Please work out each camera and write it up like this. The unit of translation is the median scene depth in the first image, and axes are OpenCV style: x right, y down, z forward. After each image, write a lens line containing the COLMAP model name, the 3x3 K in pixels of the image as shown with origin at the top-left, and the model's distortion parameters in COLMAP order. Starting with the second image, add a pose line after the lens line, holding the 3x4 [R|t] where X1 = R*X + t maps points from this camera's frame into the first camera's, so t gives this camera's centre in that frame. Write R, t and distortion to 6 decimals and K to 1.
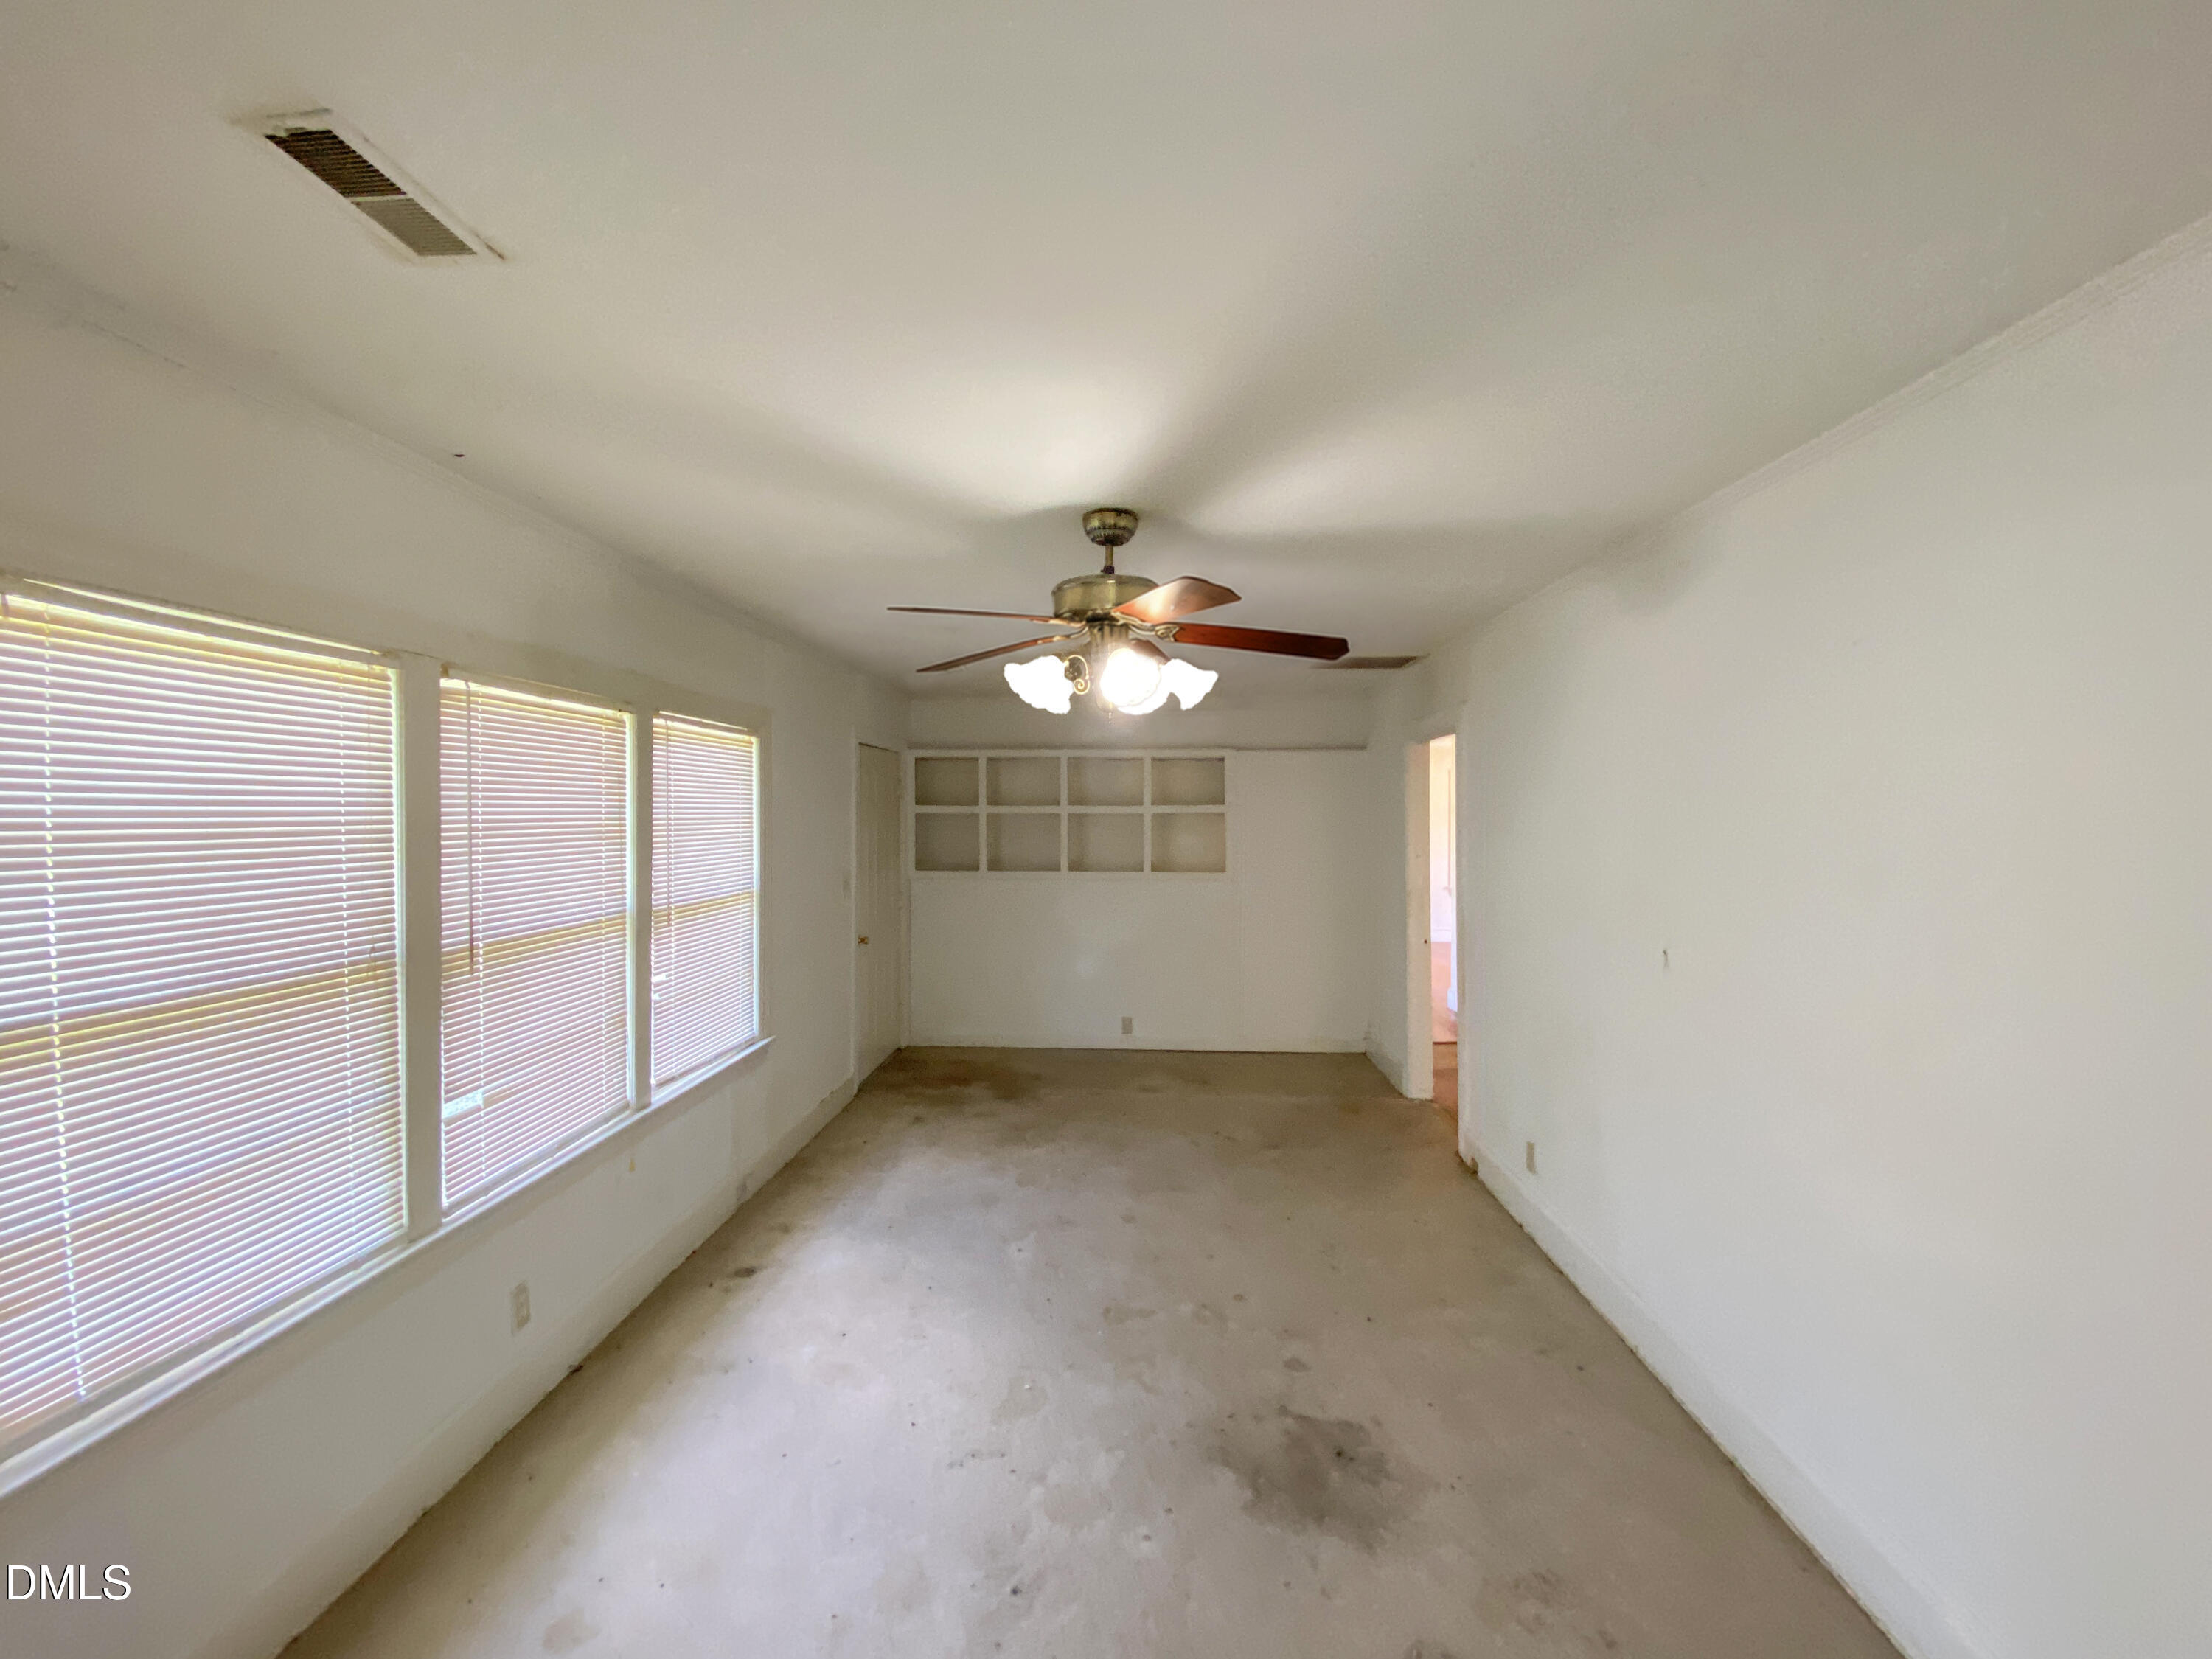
lens RADIAL K [[895.3, 0, 1105.2], [0, 895.3, 818.3], [0, 0, 1]] dist [0.000794, -0.012916]
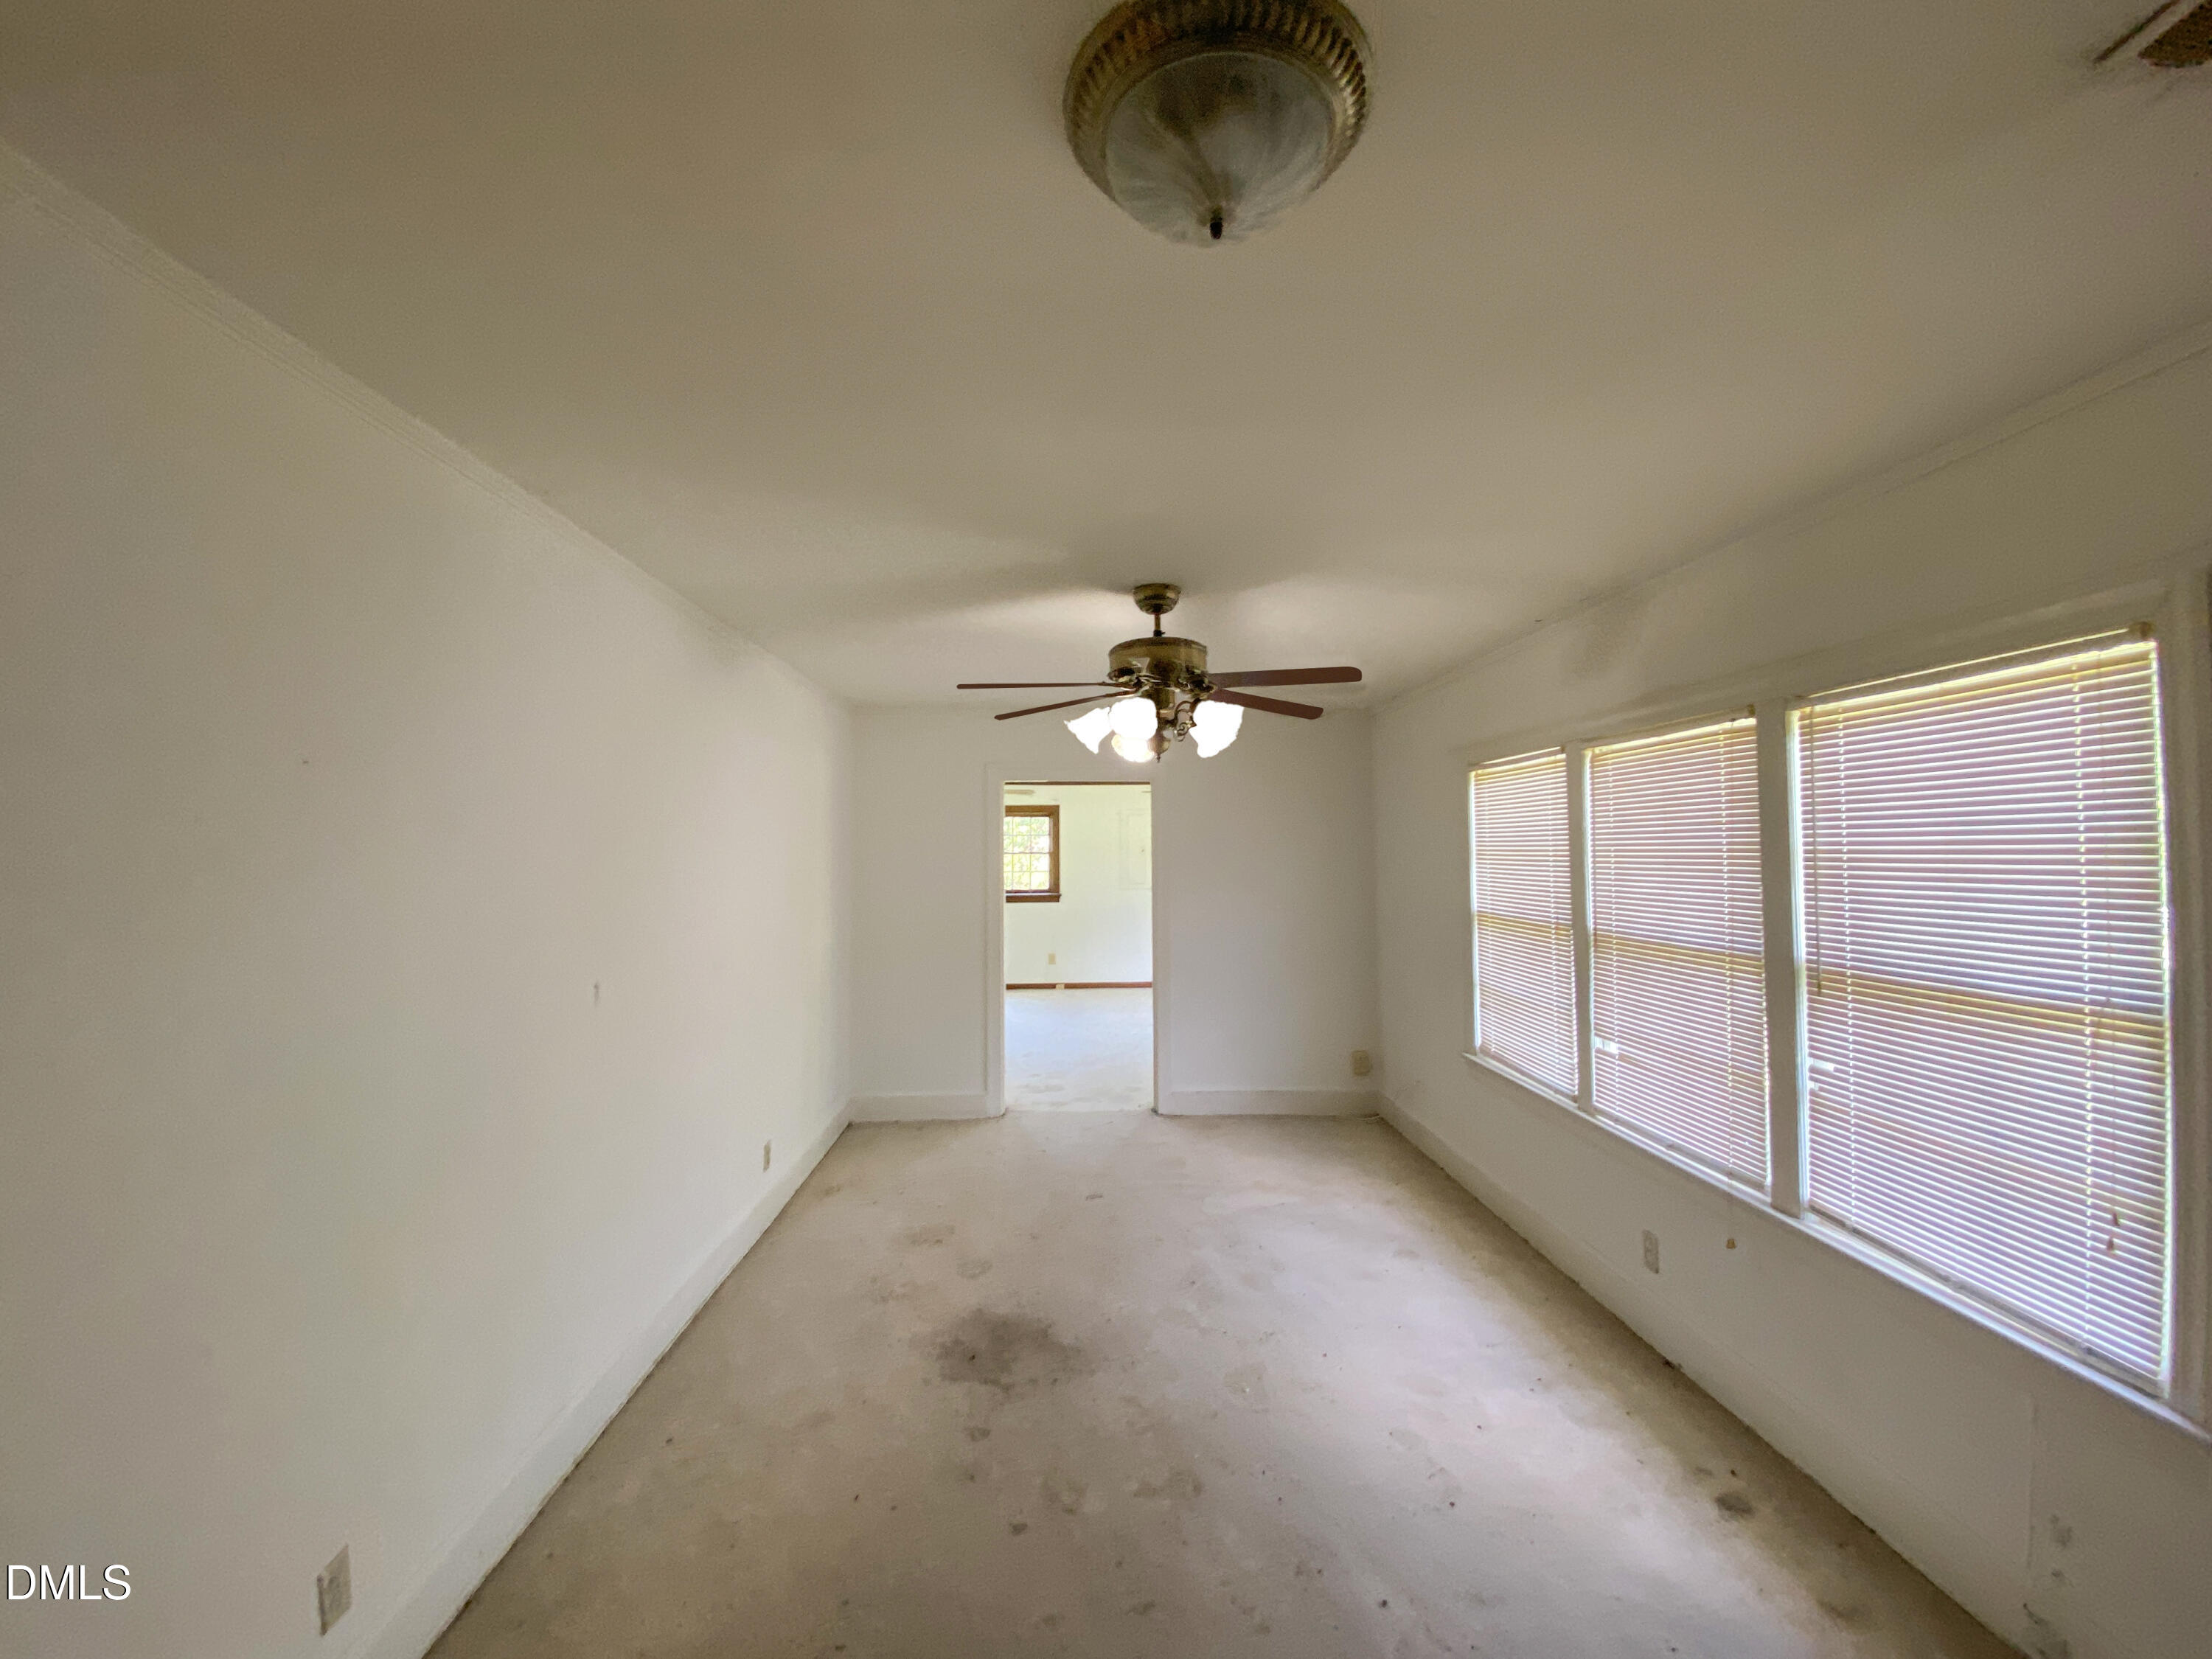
lens RADIAL K [[895.3, 0, 1105.2], [0, 895.3, 818.3], [0, 0, 1]] dist [0.000794, -0.012916]
pose [[-0.995652, 0.000132, -0.093152, 0.181704], [0.002832, 0.999580, -0.028849, -0.000200], [0.093109, -0.028987, -0.995234, 2.125789]]
